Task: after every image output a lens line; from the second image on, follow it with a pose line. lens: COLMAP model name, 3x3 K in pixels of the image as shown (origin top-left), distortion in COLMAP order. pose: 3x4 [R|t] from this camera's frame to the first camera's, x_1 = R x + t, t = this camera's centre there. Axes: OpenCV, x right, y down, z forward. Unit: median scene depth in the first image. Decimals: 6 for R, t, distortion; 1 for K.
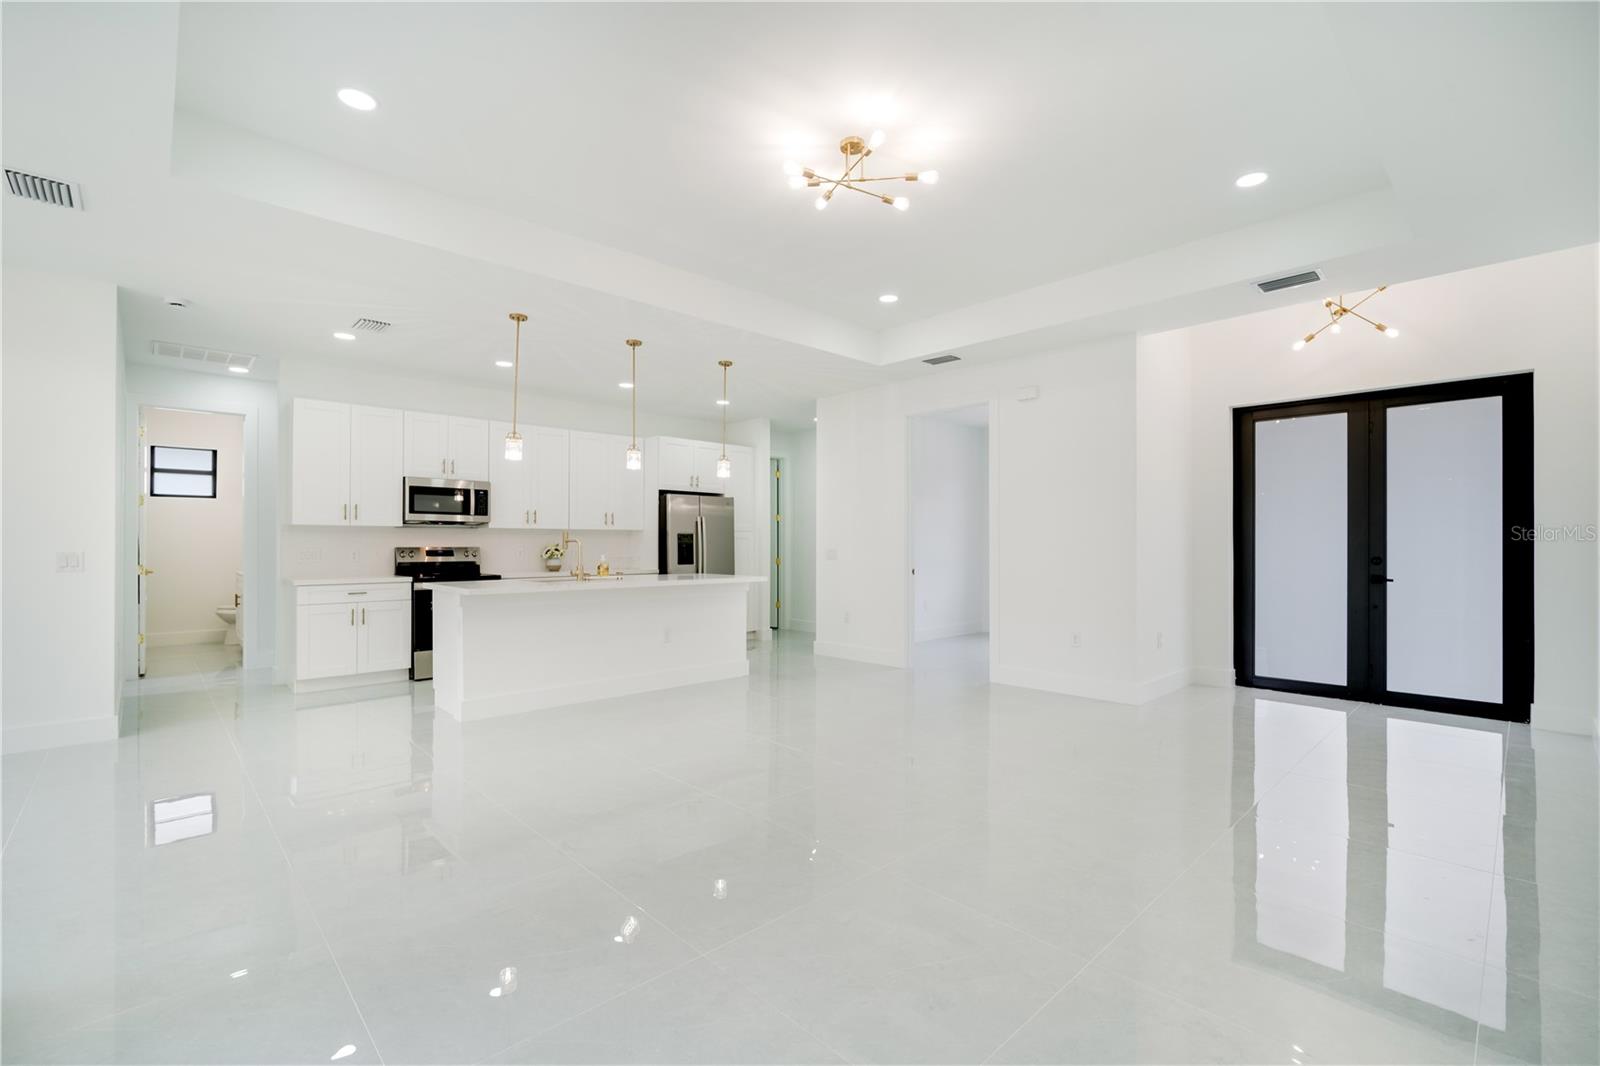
lens RADIAL K [[700.7, 0, 804.2], [0, 700.7, 547.3], [0, 0, 1]] dist [-0.002203, -0.000037]
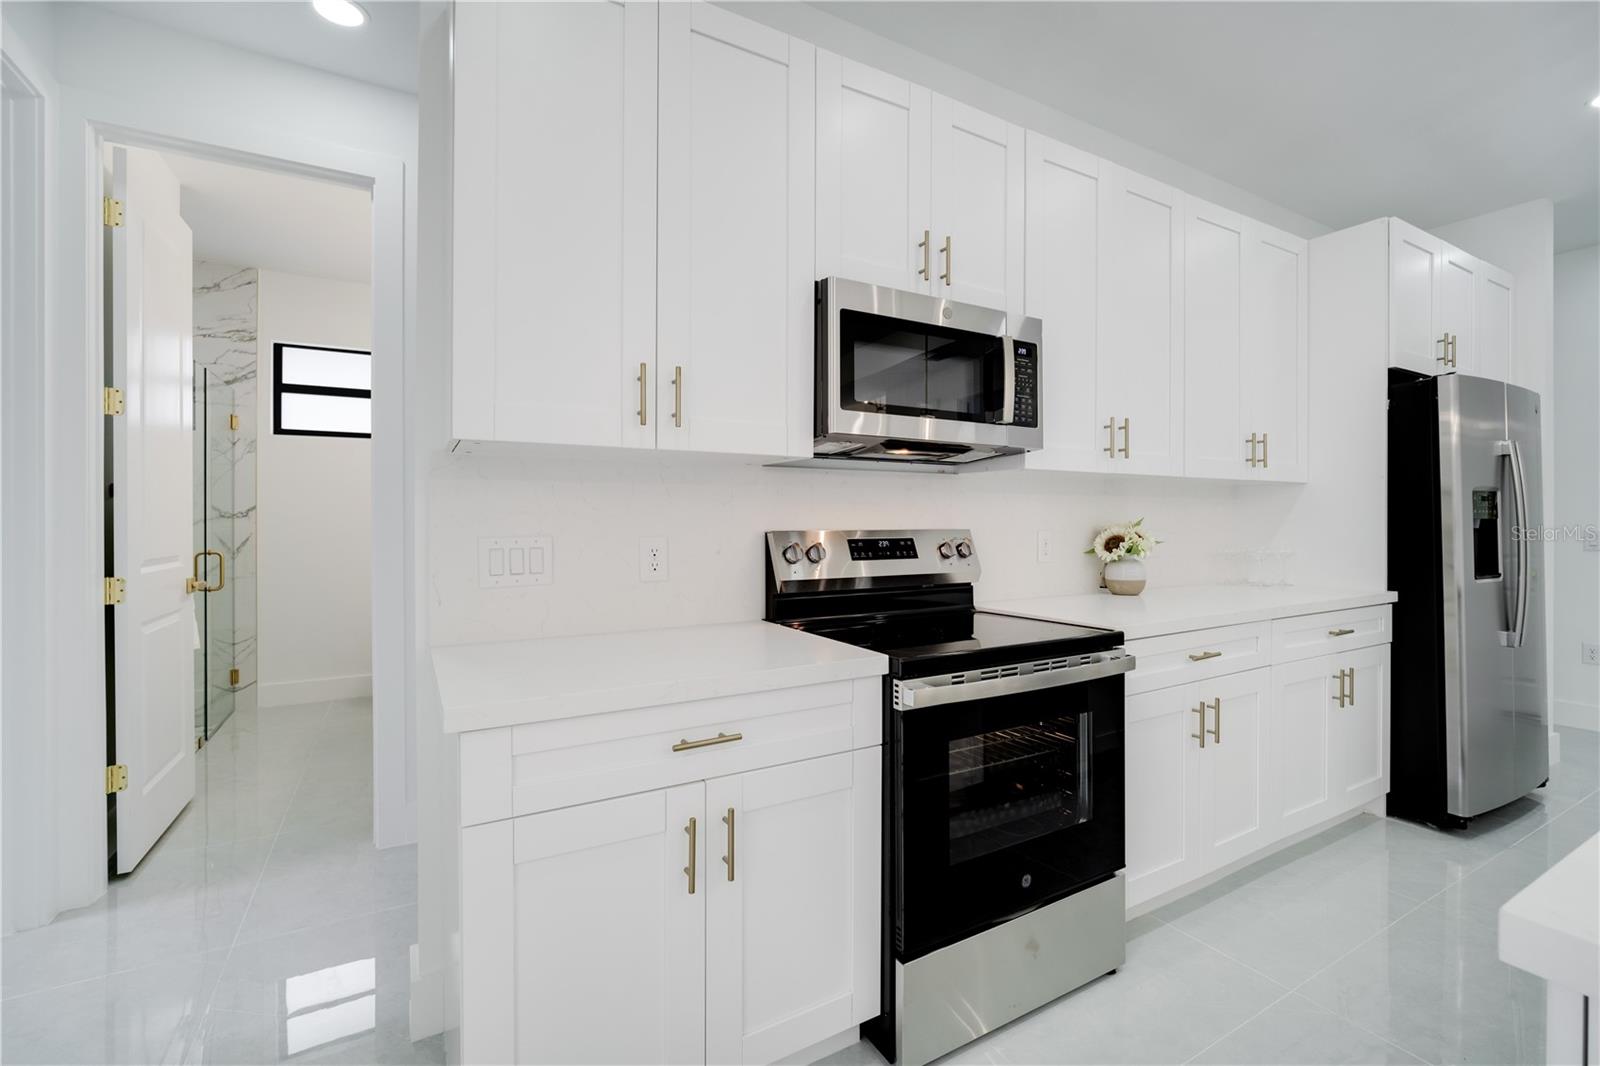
lens RADIAL K [[689.7, 0, 807.4], [0, 689.7, 525.1], [0, 0, 1]] dist [-0.000098, 0.000064]
pose [[0.972615, 0.001840, -0.232415, -0.483391], [-0.001278, 0.999996, 0.002567, -0.003083], [0.232418, -0.002200, 0.972613, 0.690455]]
